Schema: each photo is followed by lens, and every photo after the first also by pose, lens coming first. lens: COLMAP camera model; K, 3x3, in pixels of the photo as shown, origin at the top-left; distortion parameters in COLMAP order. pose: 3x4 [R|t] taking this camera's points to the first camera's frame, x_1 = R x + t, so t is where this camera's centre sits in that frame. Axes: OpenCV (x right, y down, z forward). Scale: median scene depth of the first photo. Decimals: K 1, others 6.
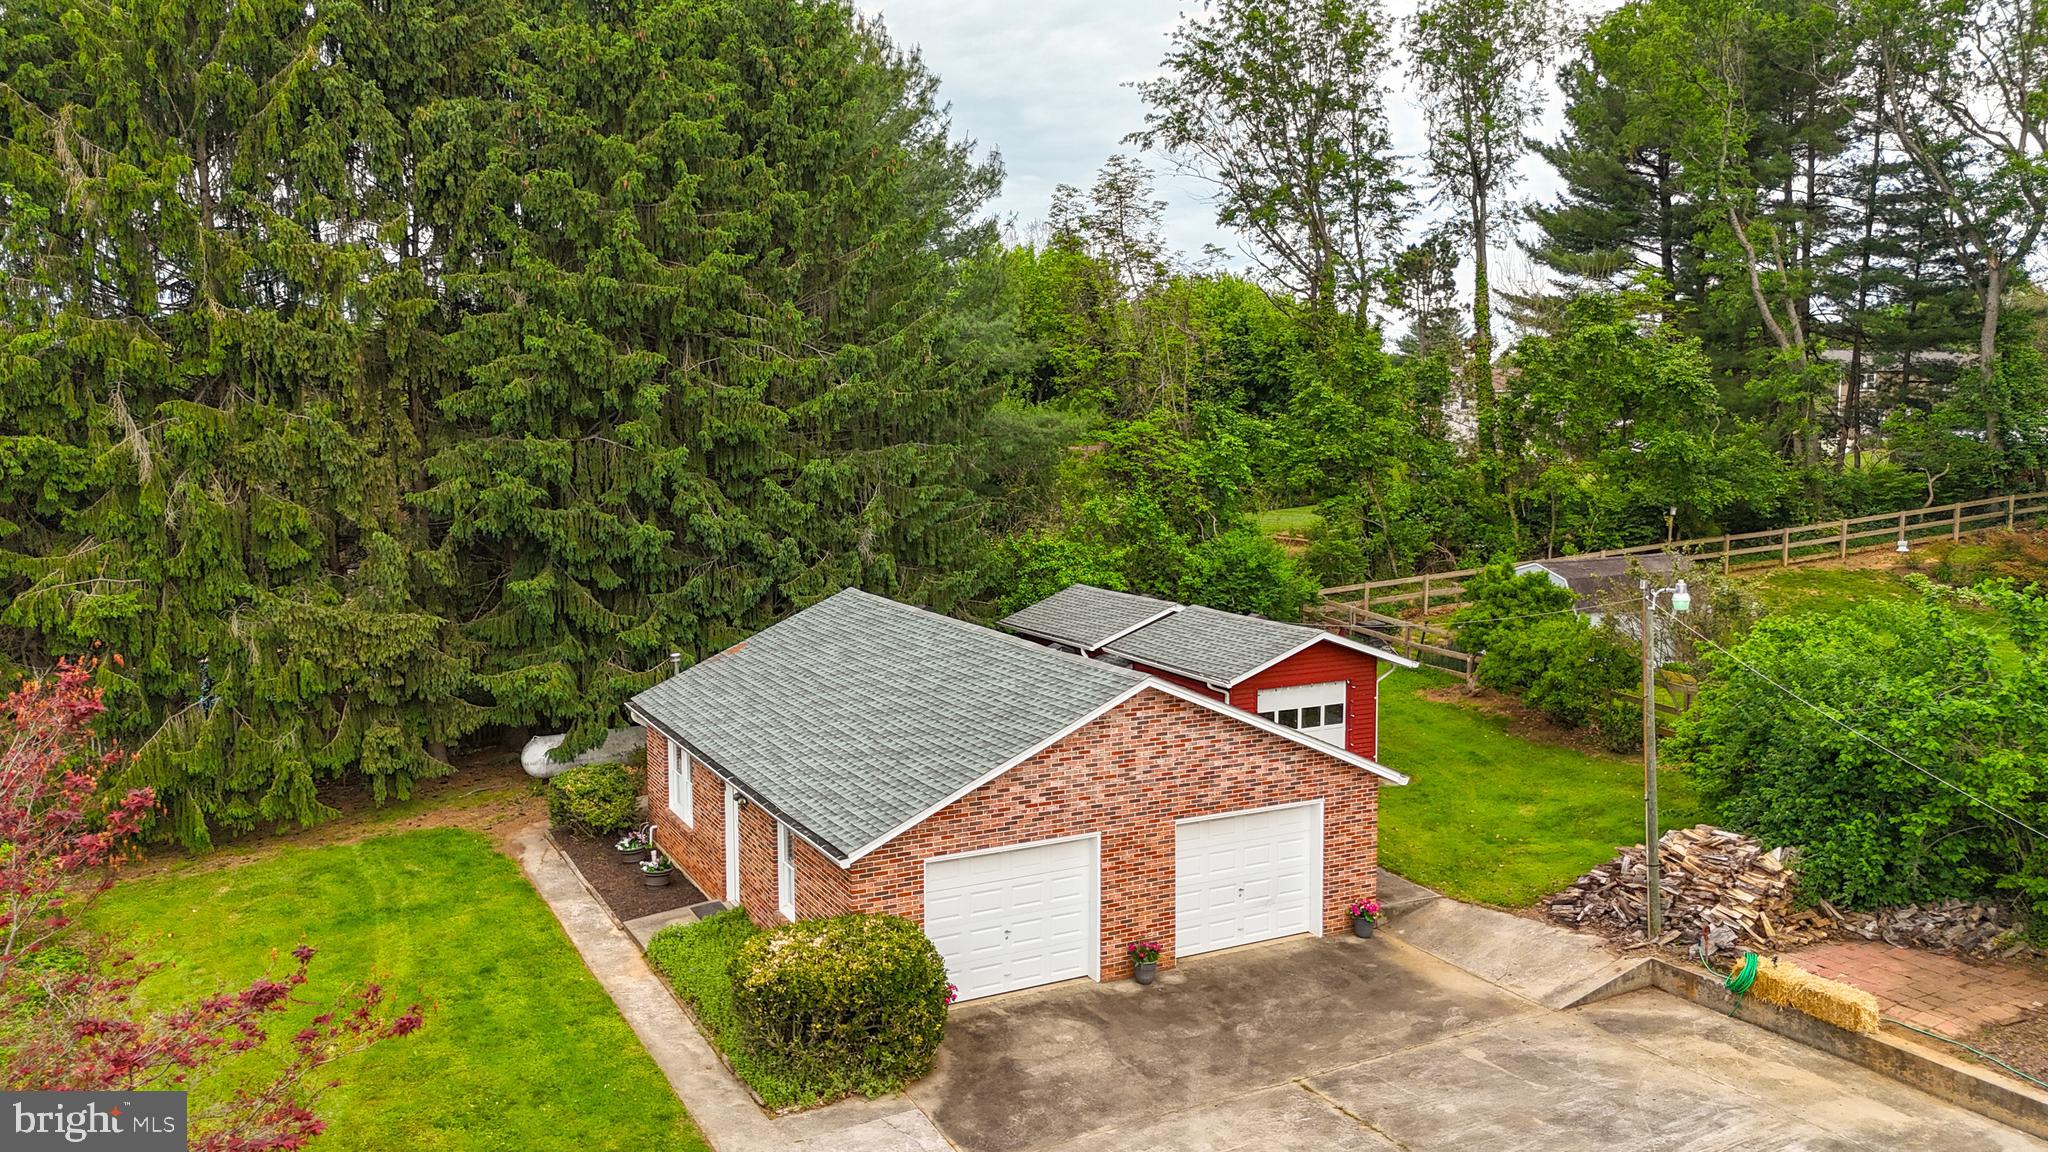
lens RADIAL K [[1479.5, 0, 1023.0], [0, 1479.5, 542.7], [0, 0, 1]] dist [0.063864, -0.076133]
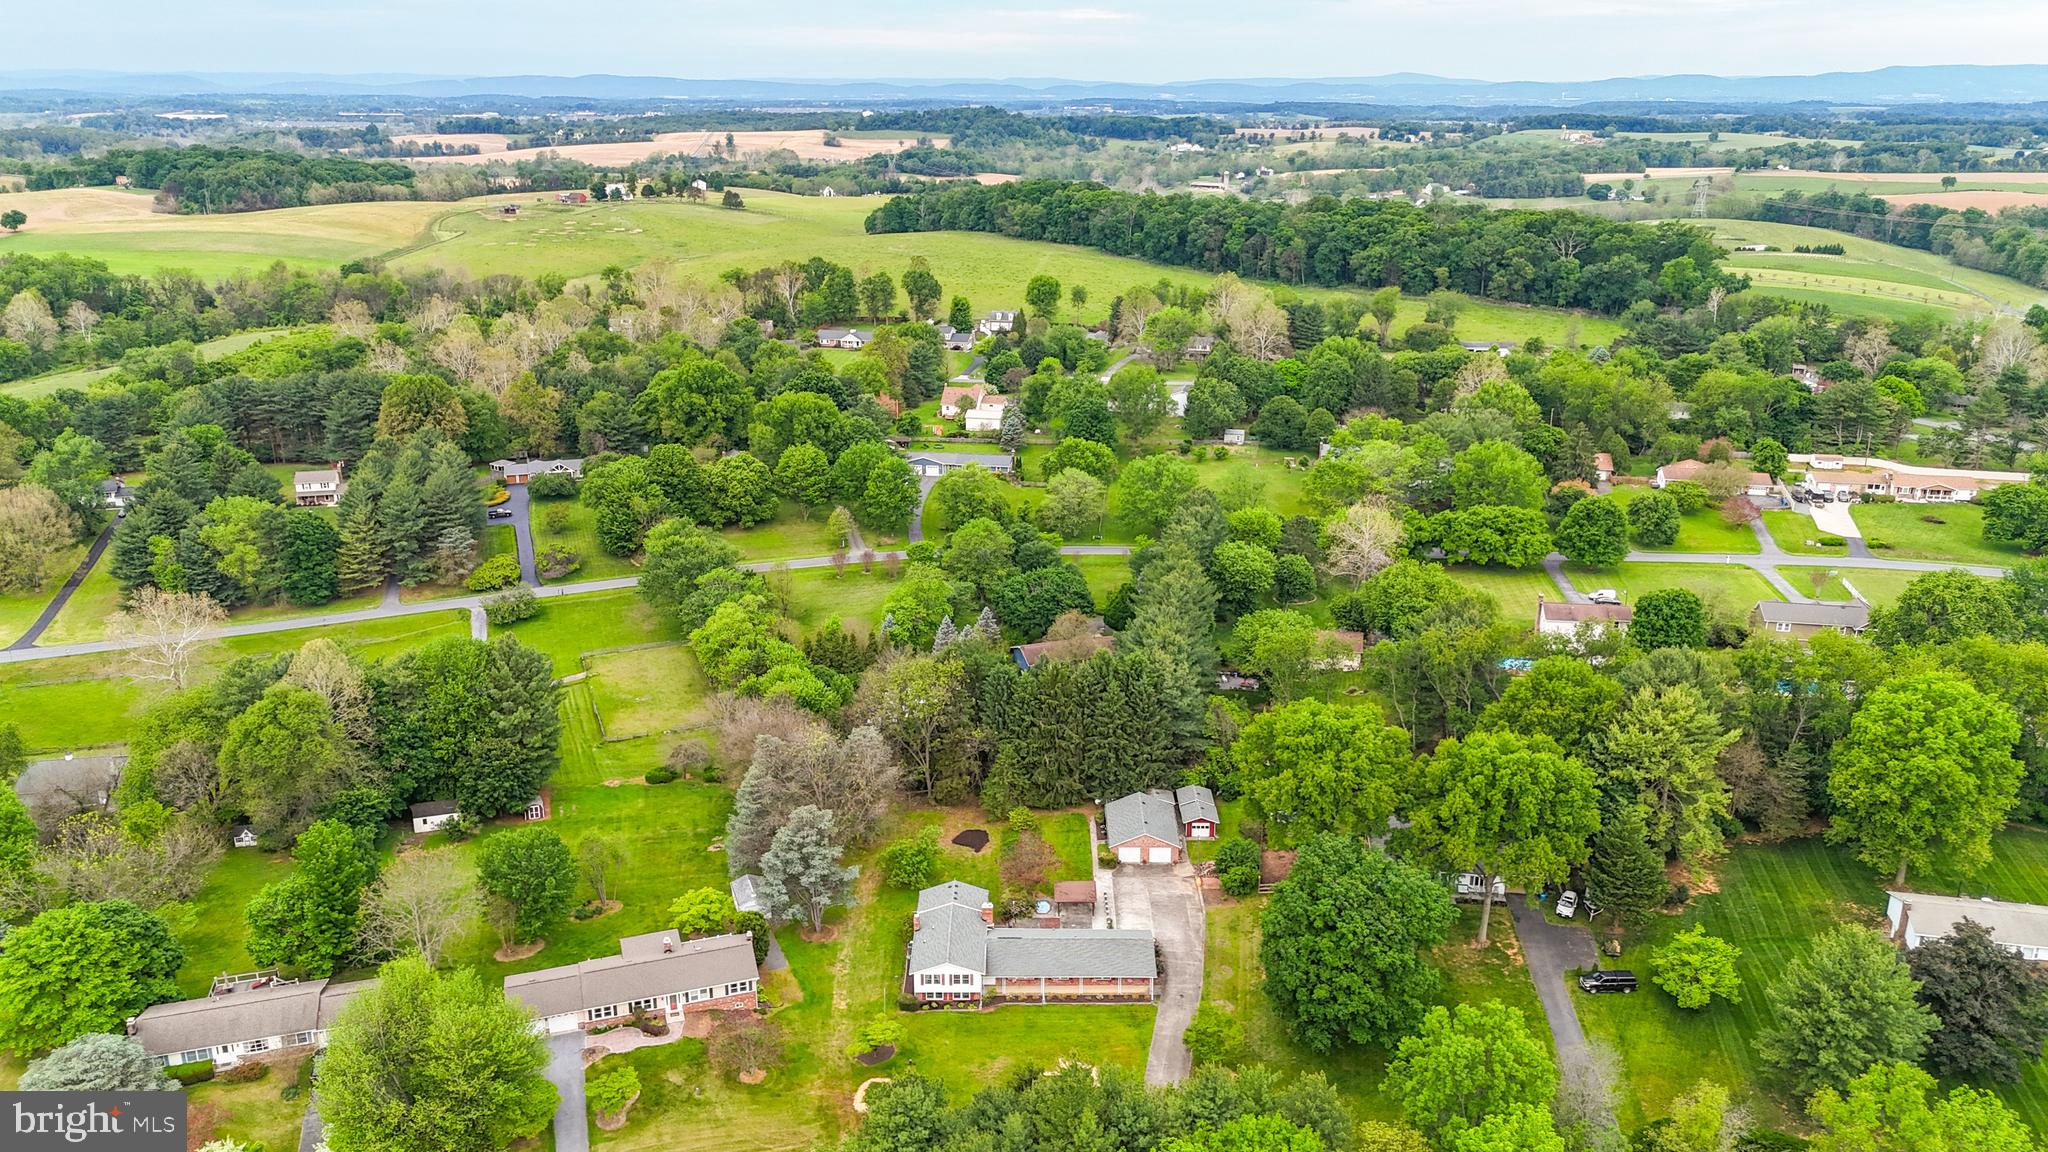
lens RADIAL K [[1500.2, 0, 1024.0], [0, 1500.2, 576.0], [0, 0, 1]] dist [0.075351, -0.078483]
pose [[0.879008, 0.152063, -0.451908, 2.399005], [-0.038193, 0.967192, 0.251161, -2.661705], [0.475274, -0.203513, 0.855977, -4.956832]]
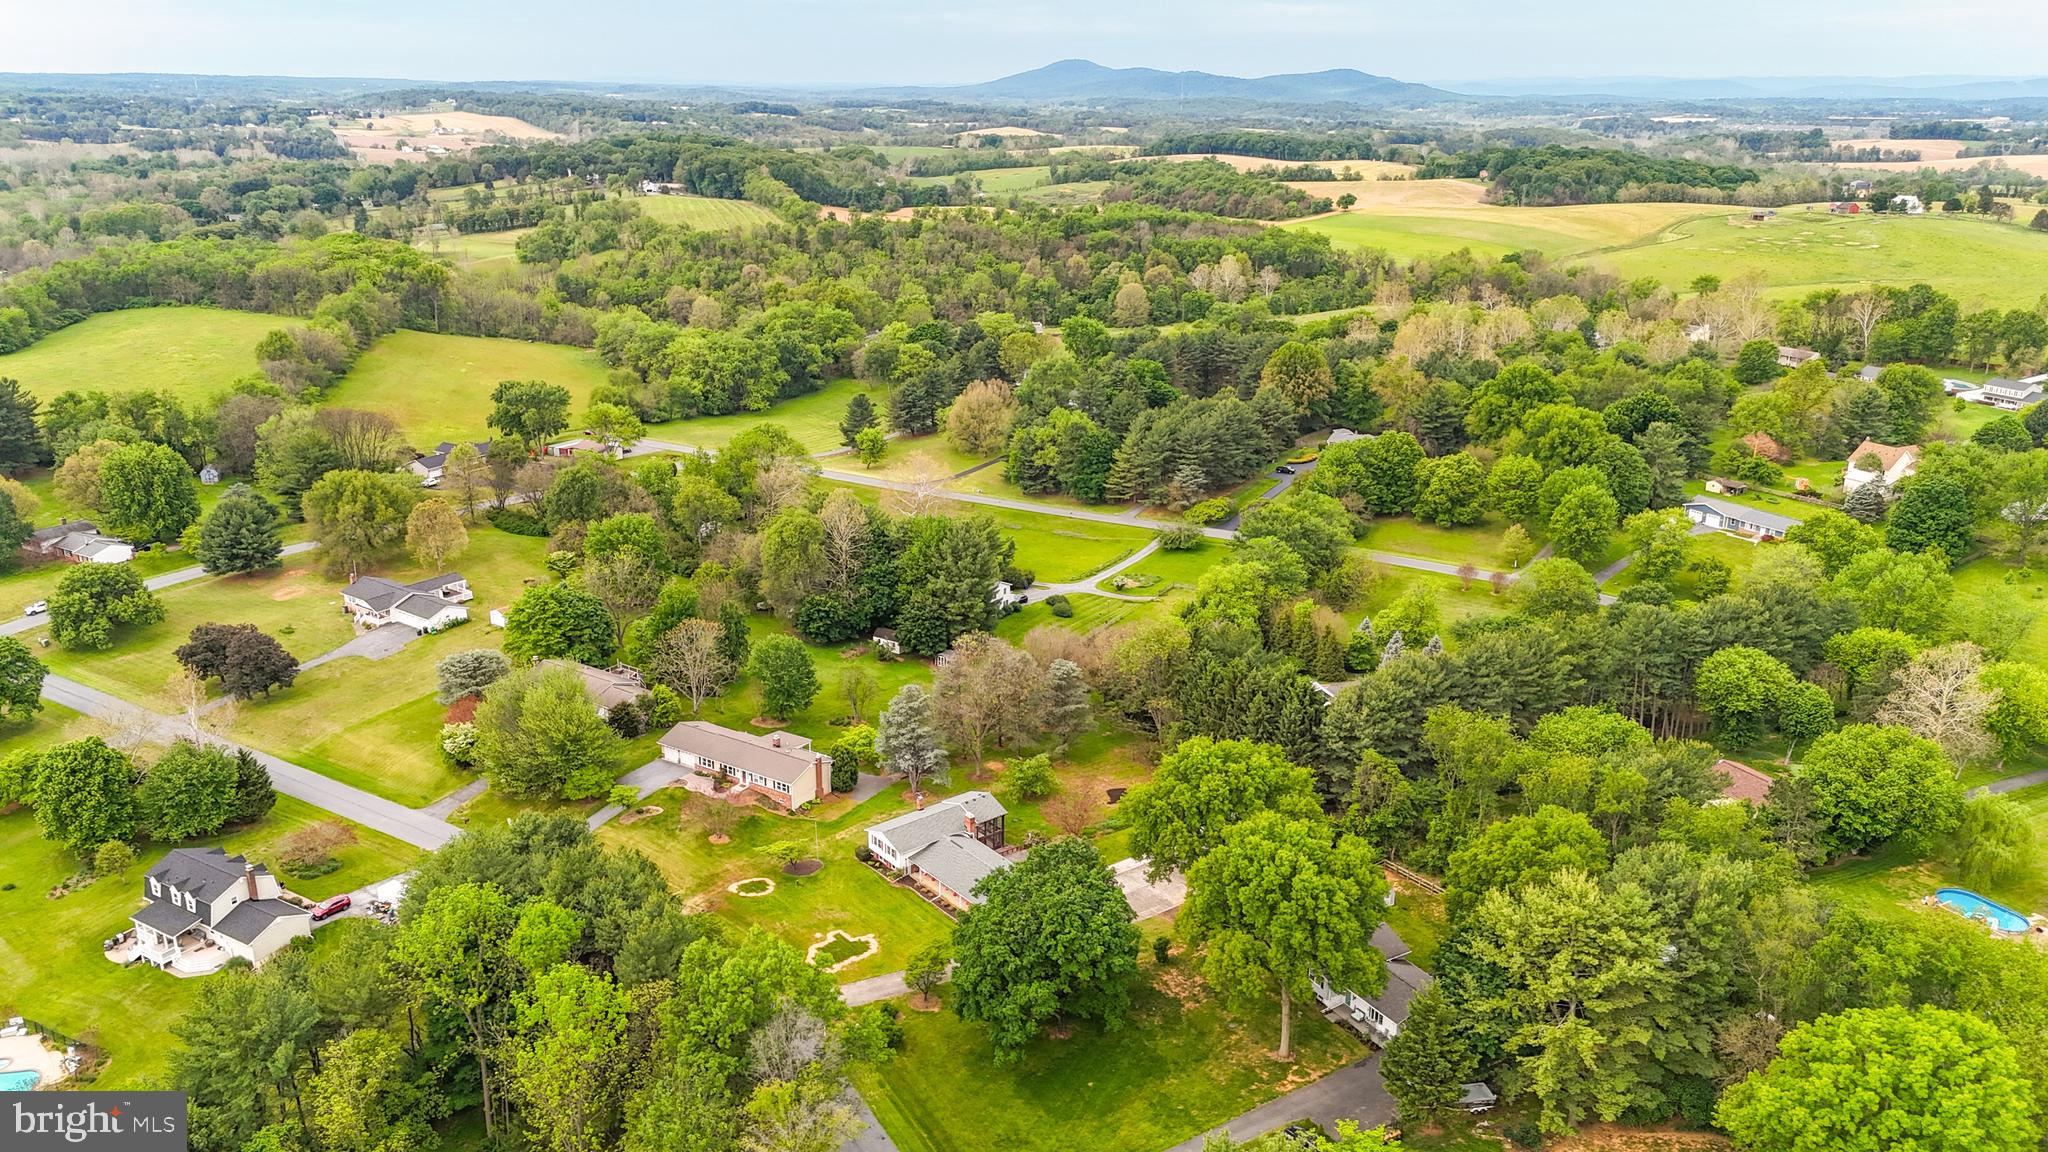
lens RADIAL K [[1500.2, 0, 1024.0], [0, 1500.2, 576.0], [0, 0, 1]] dist [0.075351, -0.078483]
pose [[0.175571, 0.309207, -0.934648, 5.750606], [-0.074226, 0.950850, 0.300624, -2.928902], [0.981665, 0.016594, 0.189893, -1.221707]]
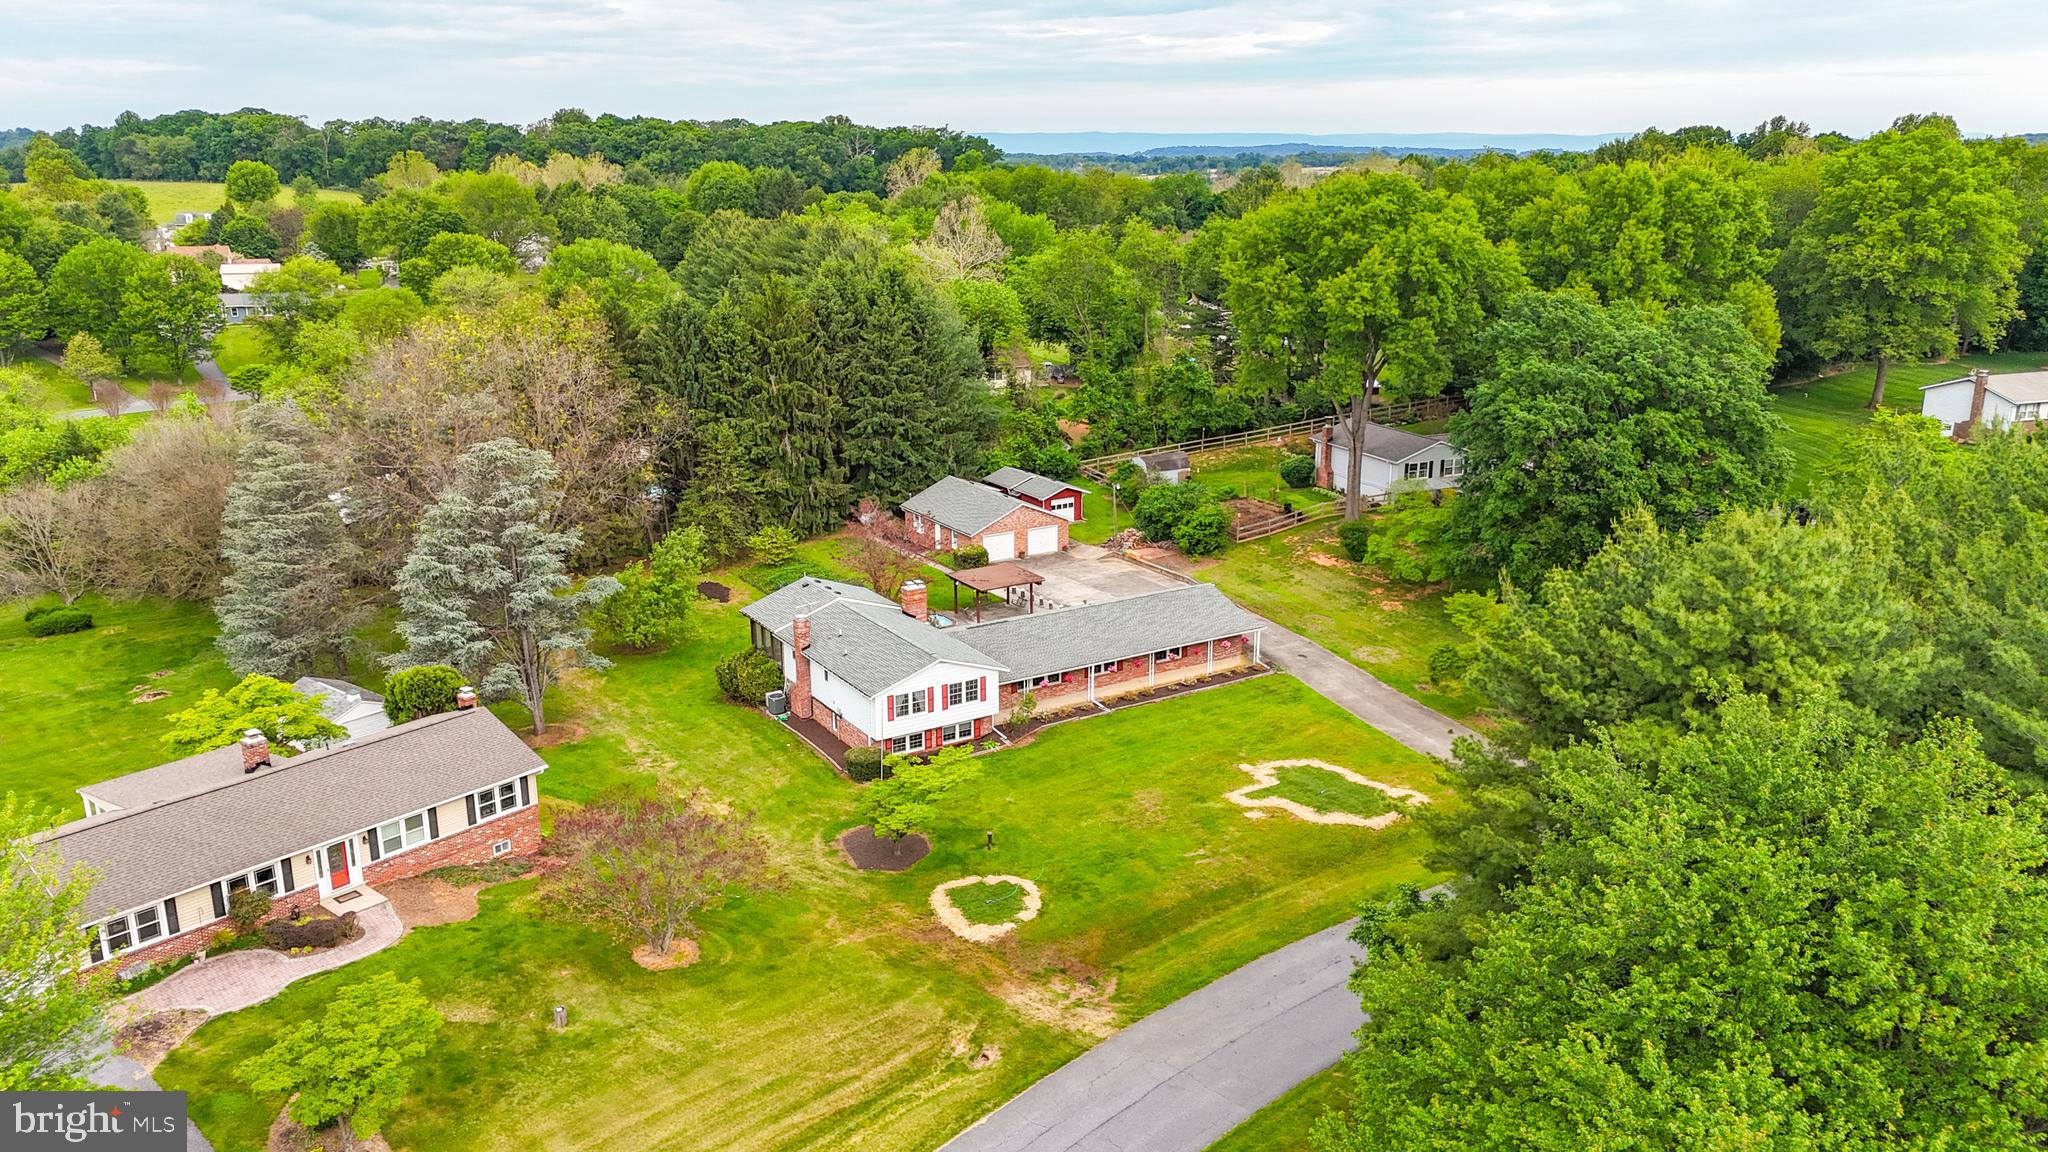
lens RADIAL K [[1500.2, 0, 1024.0], [0, 1500.2, 576.0], [0, 0, 1]] dist [0.075351, -0.078483]
pose [[0.997757, -0.019490, 0.064036, -0.187883], [0.007083, 0.982040, 0.188542, -0.480375], [-0.066561, -0.187665, 0.979975, -3.123636]]
